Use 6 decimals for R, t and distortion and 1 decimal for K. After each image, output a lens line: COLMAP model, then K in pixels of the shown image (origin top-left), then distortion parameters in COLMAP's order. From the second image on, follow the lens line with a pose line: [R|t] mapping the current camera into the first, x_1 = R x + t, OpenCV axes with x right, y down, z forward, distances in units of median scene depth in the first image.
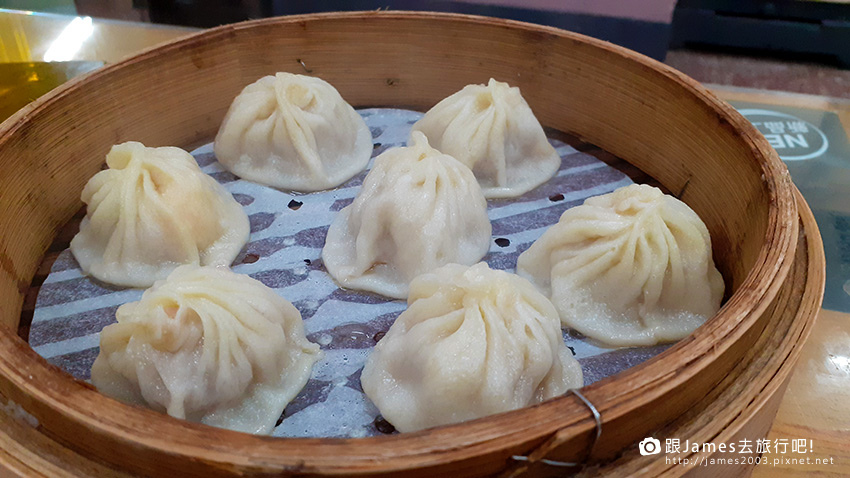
lens RADIAL K [[674.8, 0, 425.0], [0, 674.8, 239.0], [0, 0, 1]] dist [-0.008174, 0.006587]
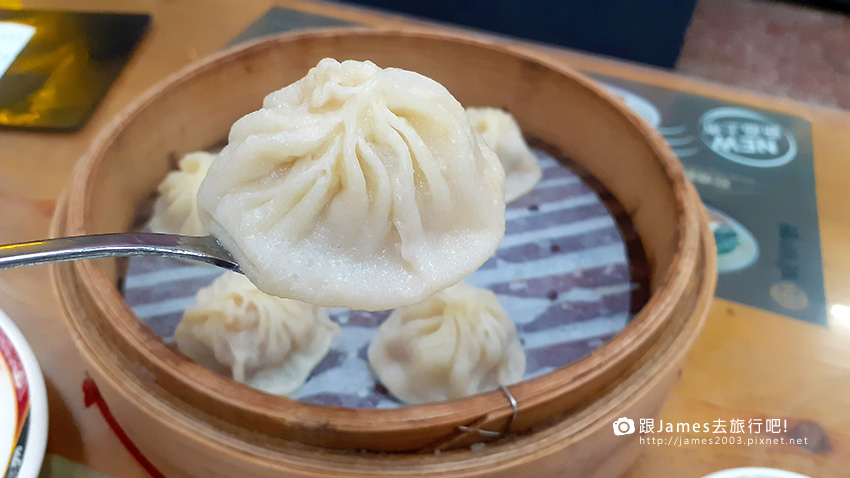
lens RADIAL K [[674.8, 0, 425.0], [0, 674.8, 239.0], [0, 0, 1]] dist [-0.008174, 0.006587]
pose [[0.997209, 0.072975, -0.015804, 0.029478], [-0.070653, 0.990687, 0.116394, -0.202537], [0.024150, -0.114953, 0.993077, -0.363526]]
